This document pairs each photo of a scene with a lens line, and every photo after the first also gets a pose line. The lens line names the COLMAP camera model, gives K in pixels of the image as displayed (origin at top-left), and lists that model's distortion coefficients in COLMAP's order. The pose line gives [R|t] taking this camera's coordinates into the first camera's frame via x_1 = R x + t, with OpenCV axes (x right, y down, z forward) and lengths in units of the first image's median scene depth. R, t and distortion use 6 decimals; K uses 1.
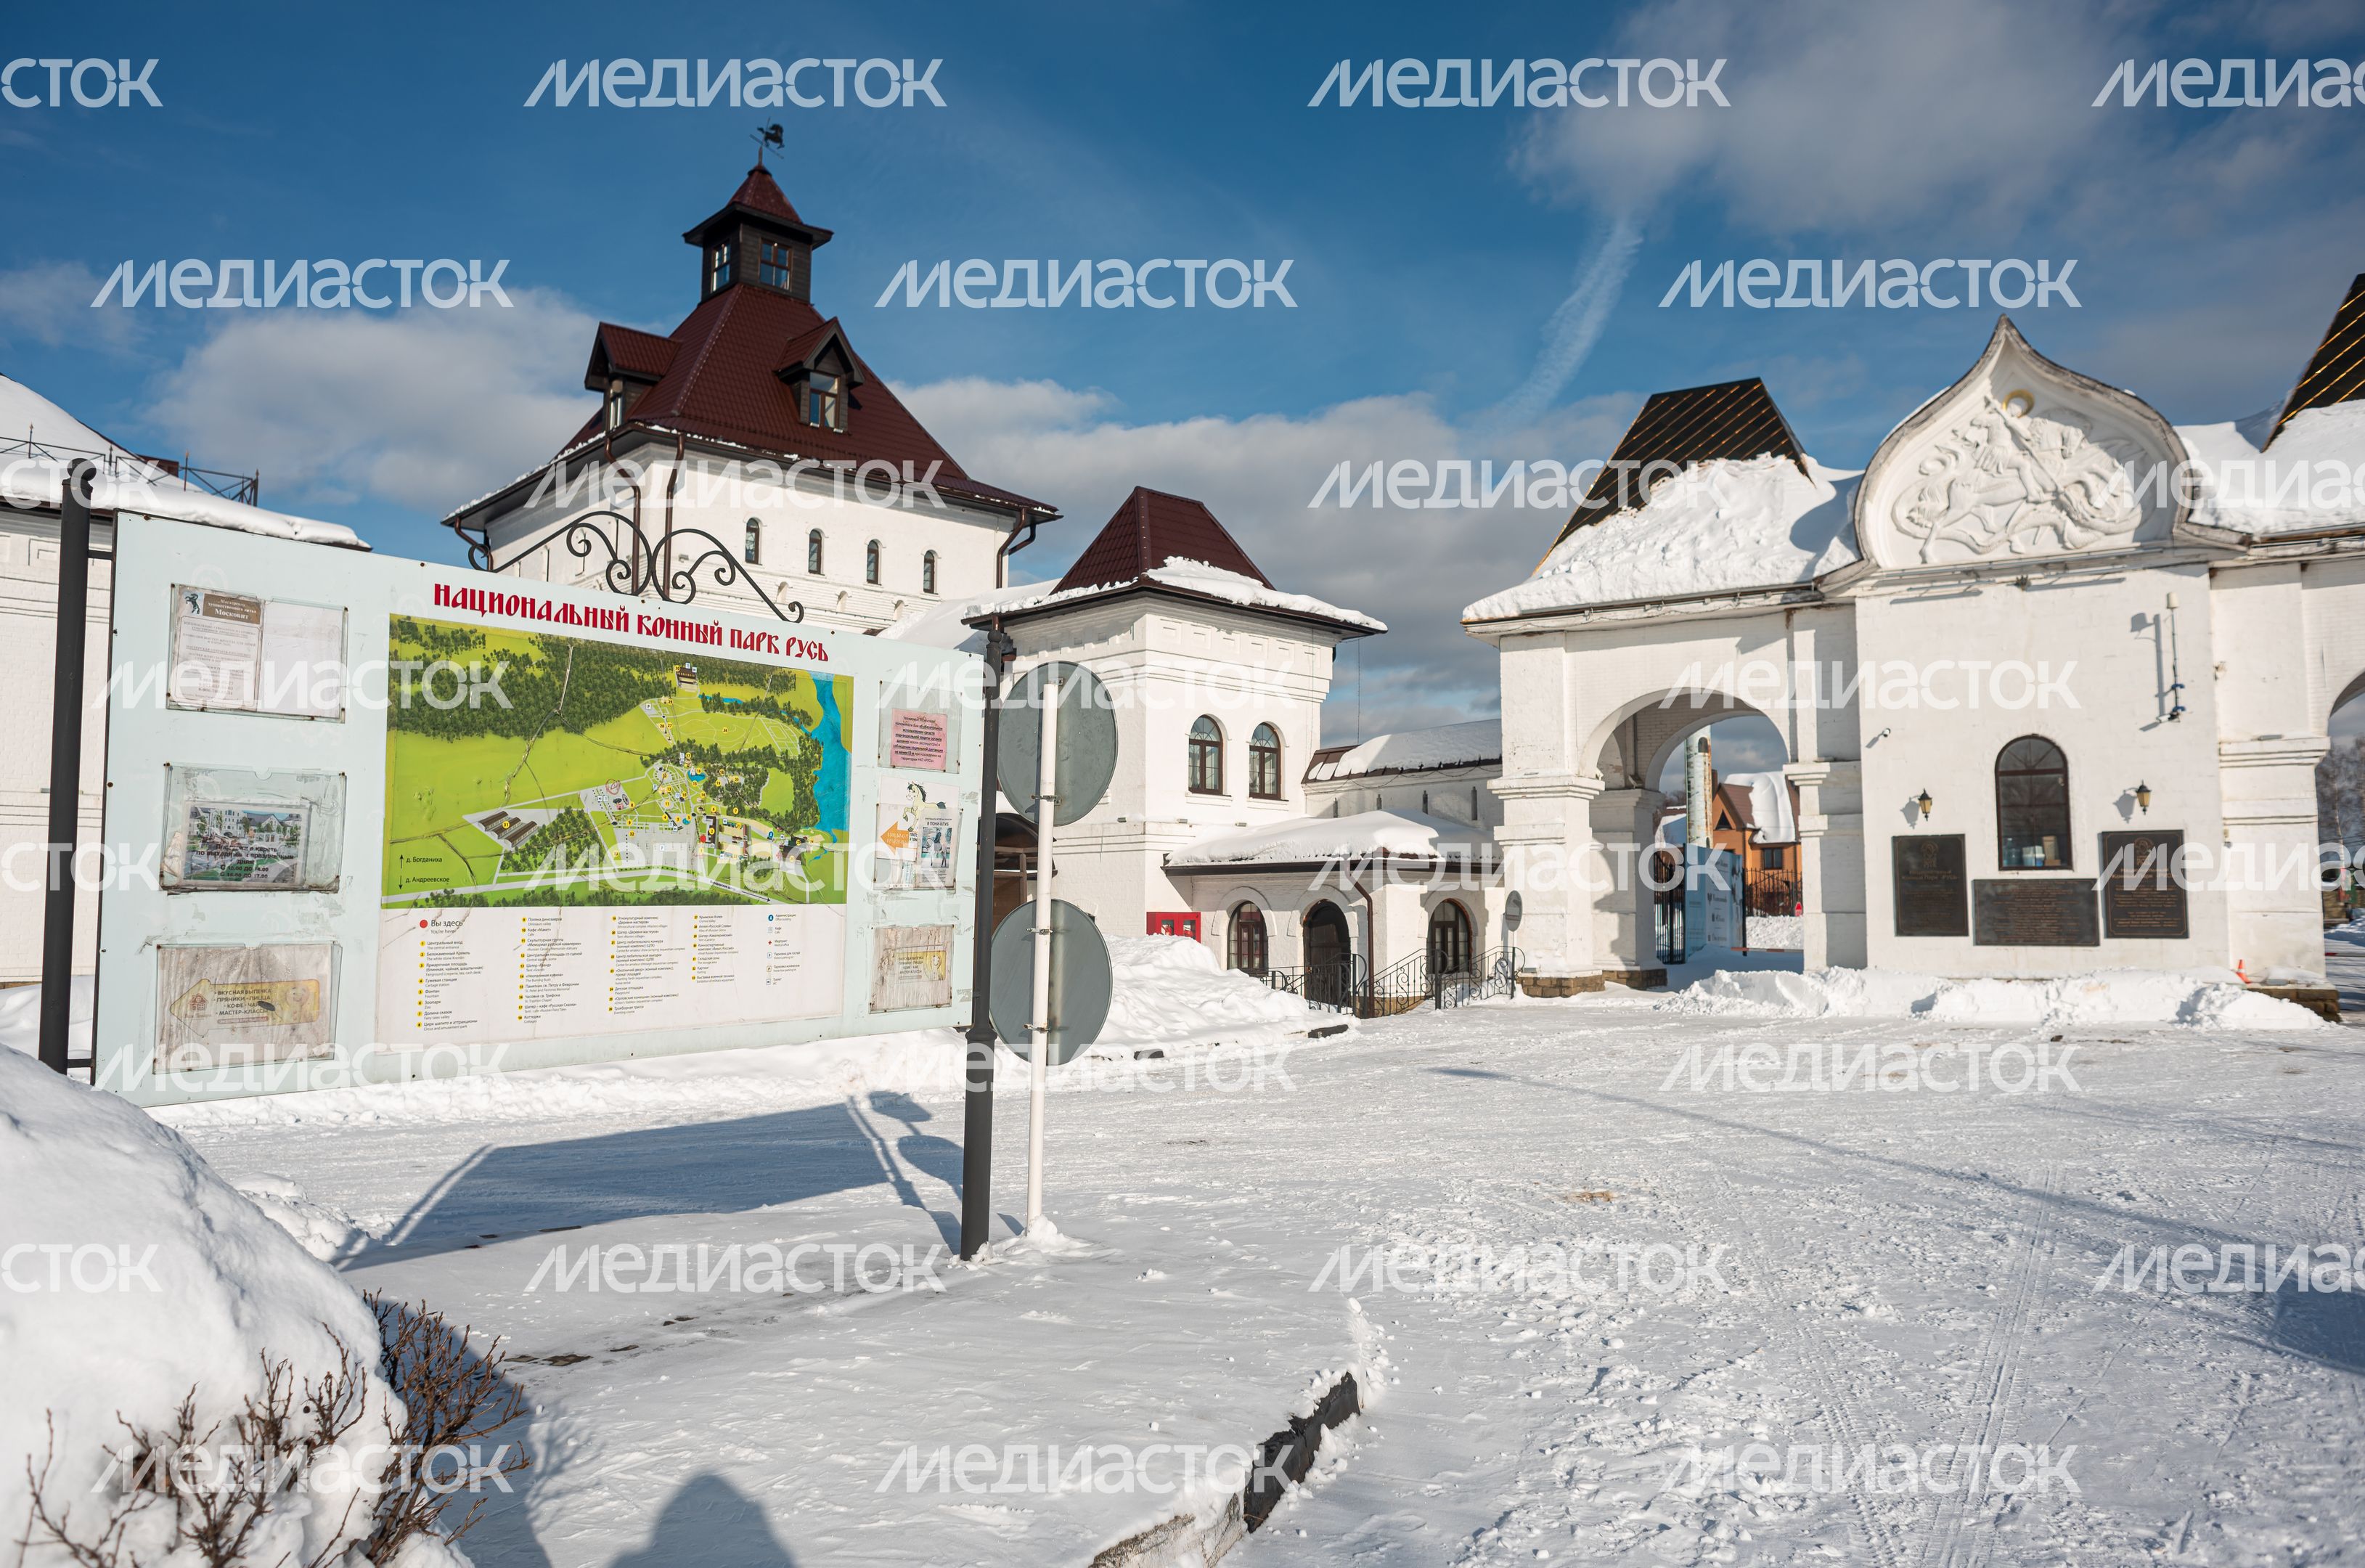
lens RADIAL K [[1599.6, 0, 1184.2], [0, 1599.6, 774.6], [0, 0, 1]] dist [-0.091162, 0.079675]
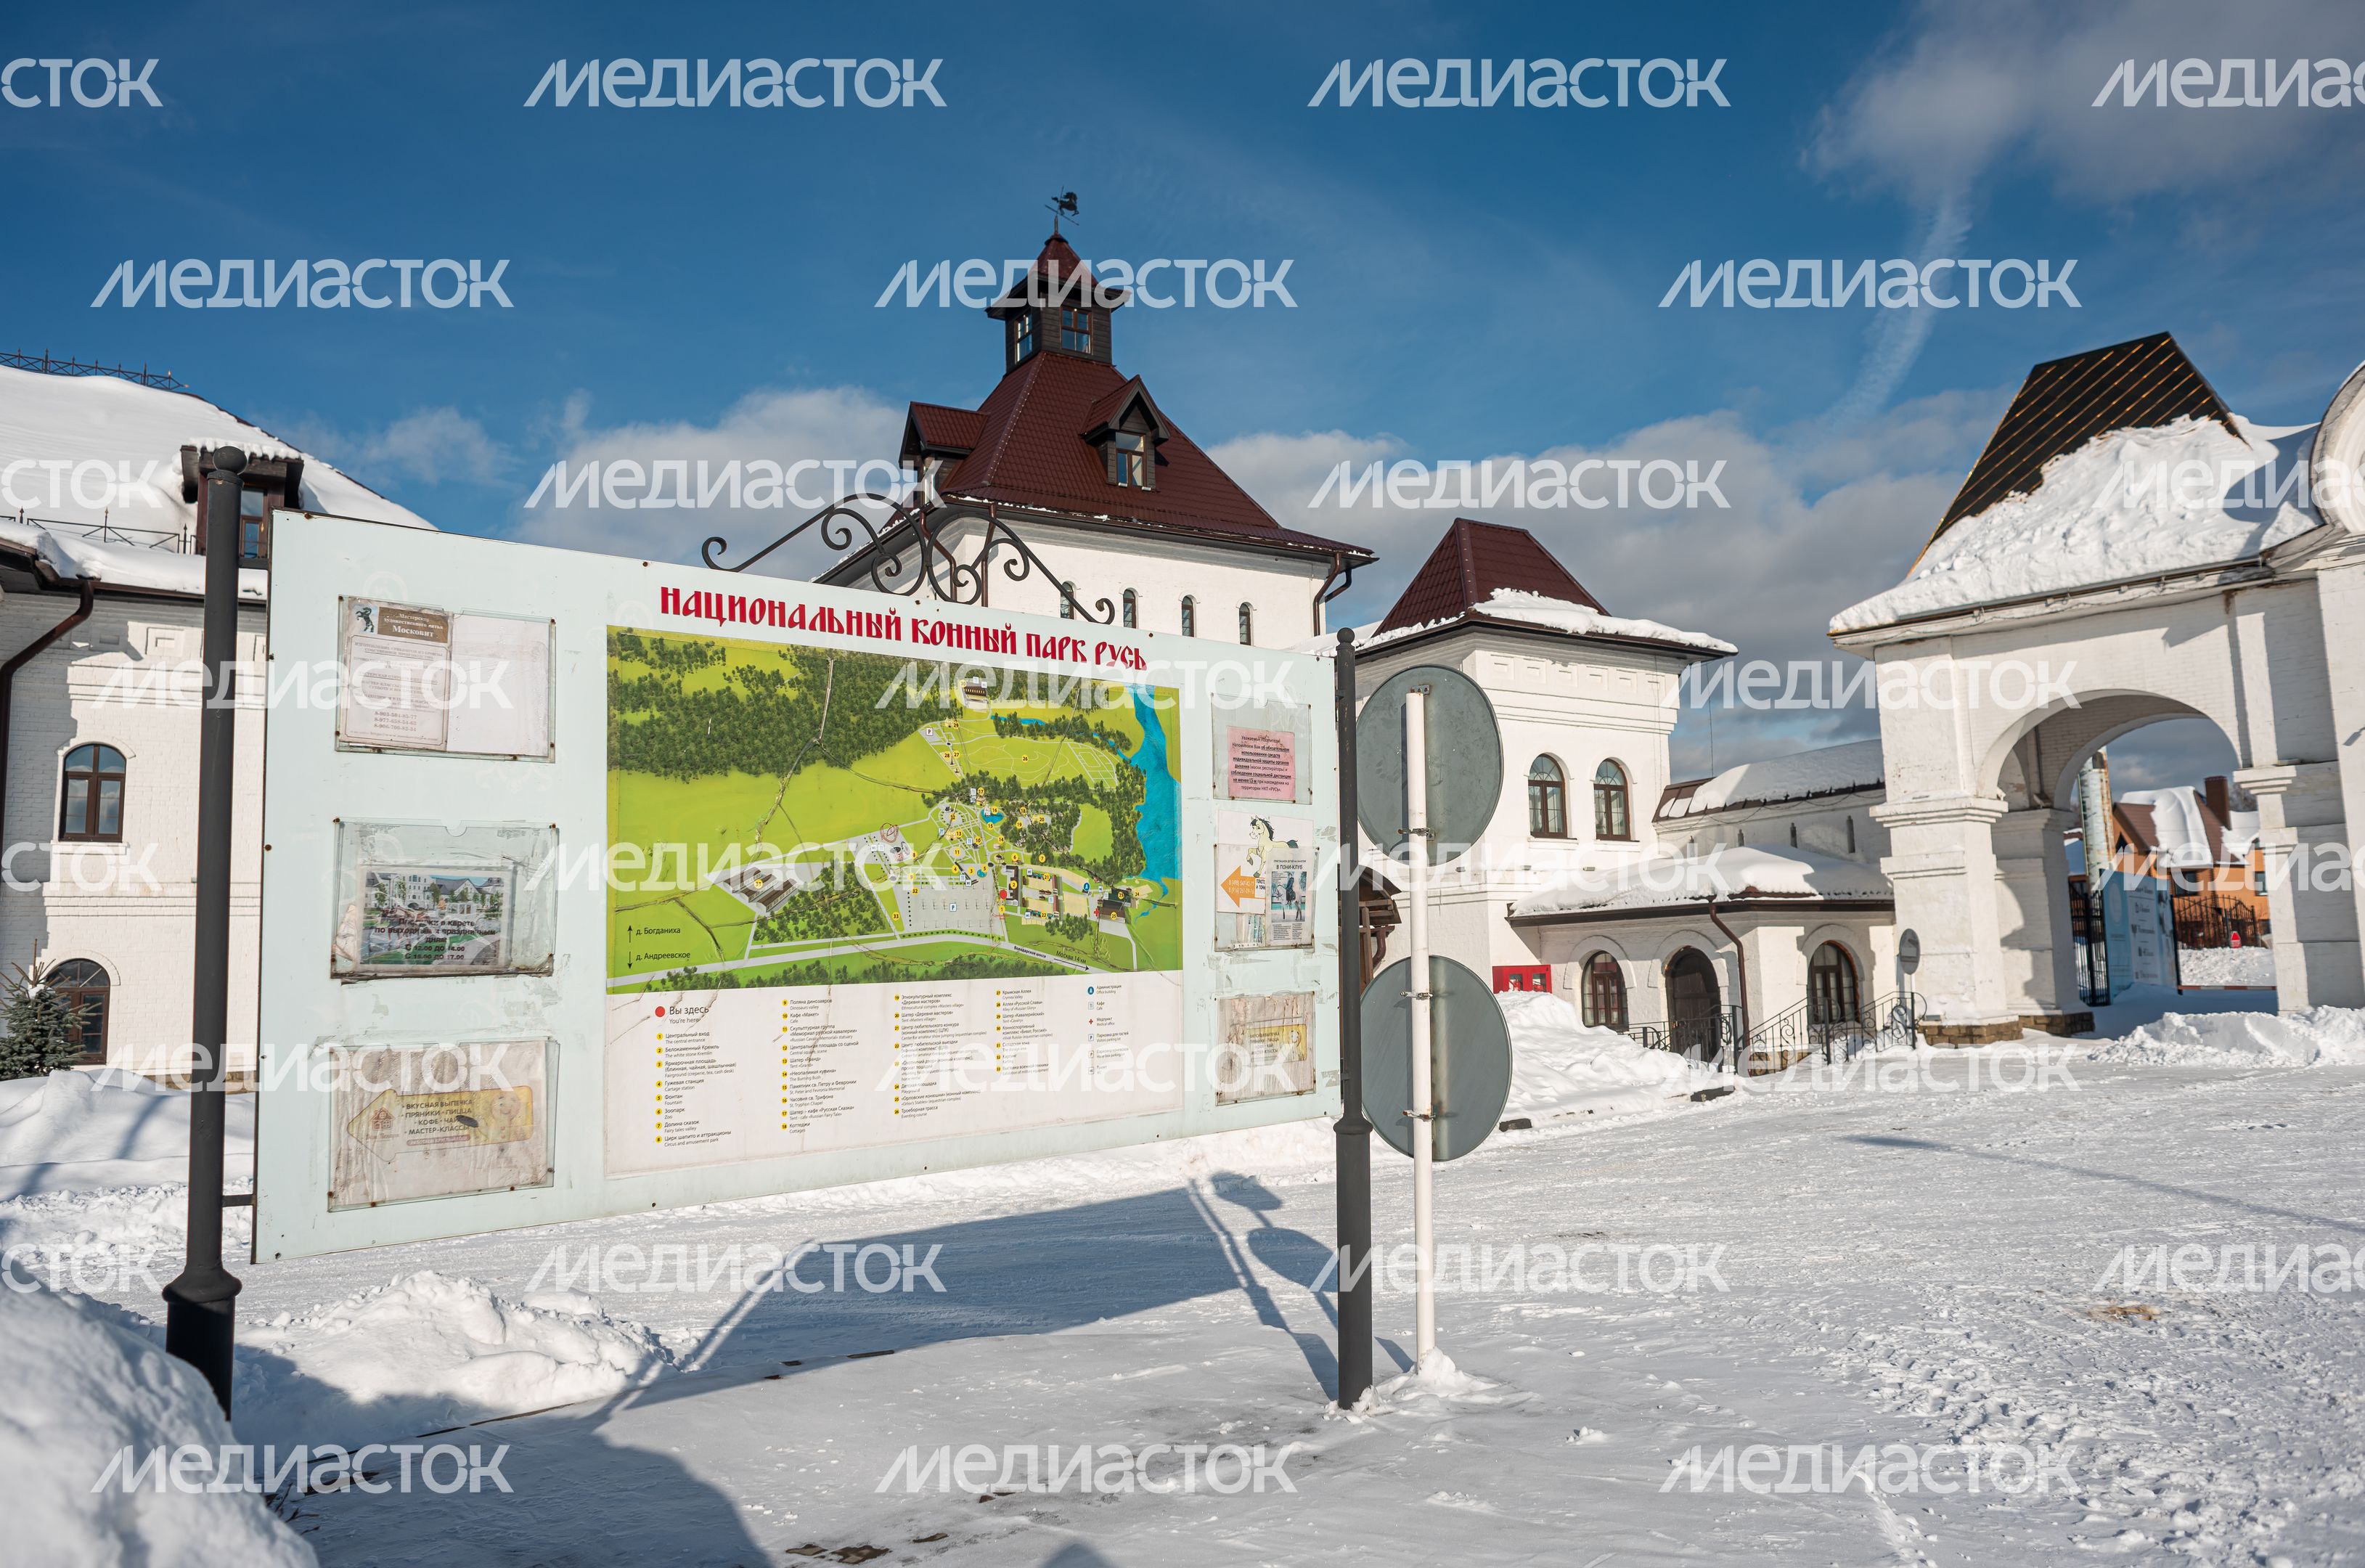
lens RADIAL K [[1620.0, 0, 1188.2], [0, 1620.0, 774.3], [0, 0, 1]] dist [-0.088550, 0.076960]
pose [[0.979399, -0.052210, -0.195069, -0.011246], [0.045380, 0.998196, -0.039323, 0.003704], [0.196770, 0.029660, 0.980001, 0.049371]]
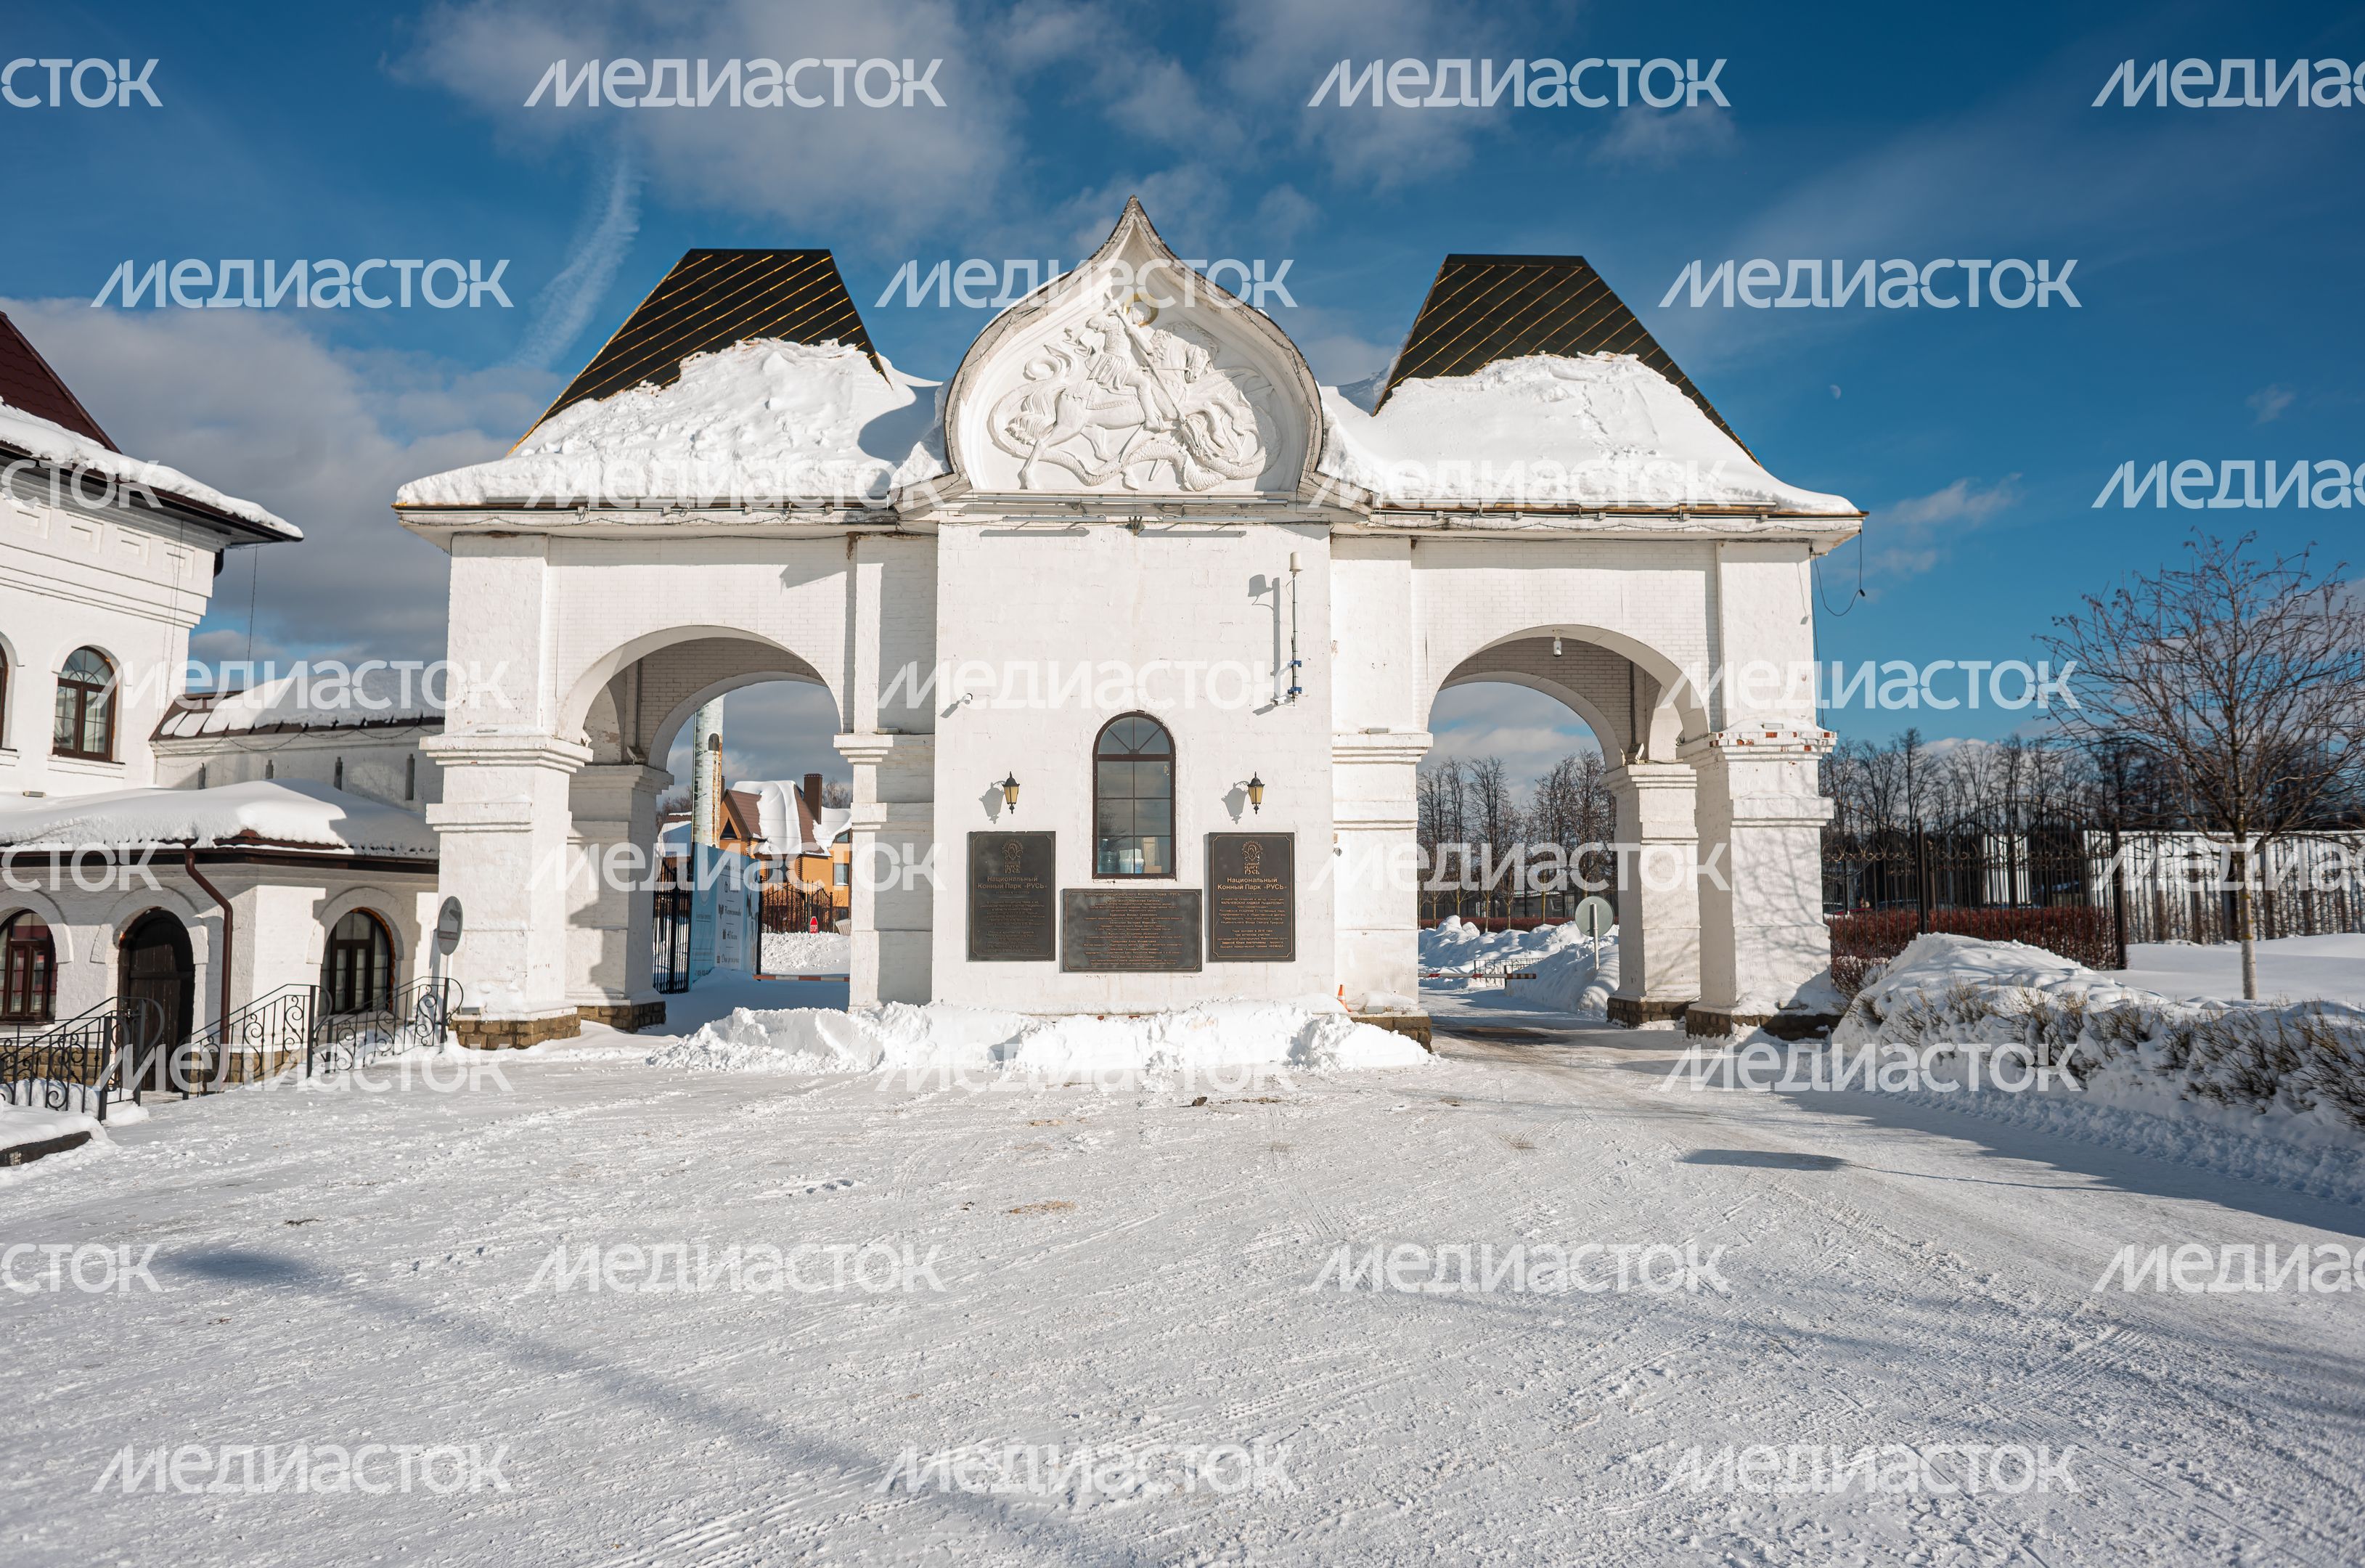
lens RADIAL K [[1620.0, 0, 1188.2], [0, 1620.0, 774.3], [0, 0, 1]] dist [-0.088550, 0.076960]
pose [[0.819933, 0.050331, 0.570243, 0.084134], [-0.045853, 0.998701, -0.022217, 0.023892], [-0.570621, -0.007931, 0.821175, 0.290101]]
